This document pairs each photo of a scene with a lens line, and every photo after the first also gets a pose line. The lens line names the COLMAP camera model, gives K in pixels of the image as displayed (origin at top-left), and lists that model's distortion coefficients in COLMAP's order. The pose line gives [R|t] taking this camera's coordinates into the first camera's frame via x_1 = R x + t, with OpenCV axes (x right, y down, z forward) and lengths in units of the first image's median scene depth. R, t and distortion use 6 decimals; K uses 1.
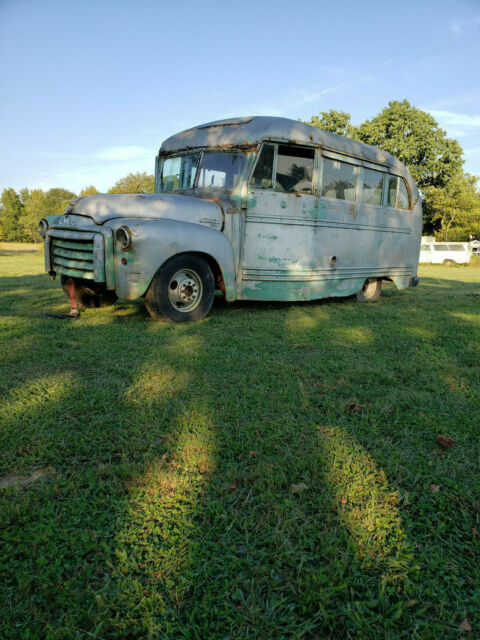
lens RADIAL K [[516.4, 0, 239.2], [0, 516.4, 319.4], [0, 0, 1]] dist [0.025554, 0.002334]
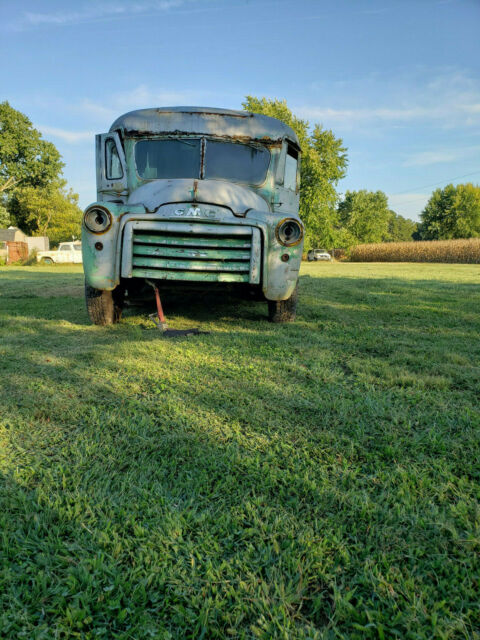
lens RADIAL K [[516.4, 0, 238.5], [0, 516.4, 313.5], [0, 0, 1]] dist [0.025554, 0.002334]
pose [[0.692270, -0.111337, 0.712998, -0.731066], [0.120505, 0.991989, 0.037900, -0.047883], [-0.711506, 0.059683, 0.700141, 0.344151]]
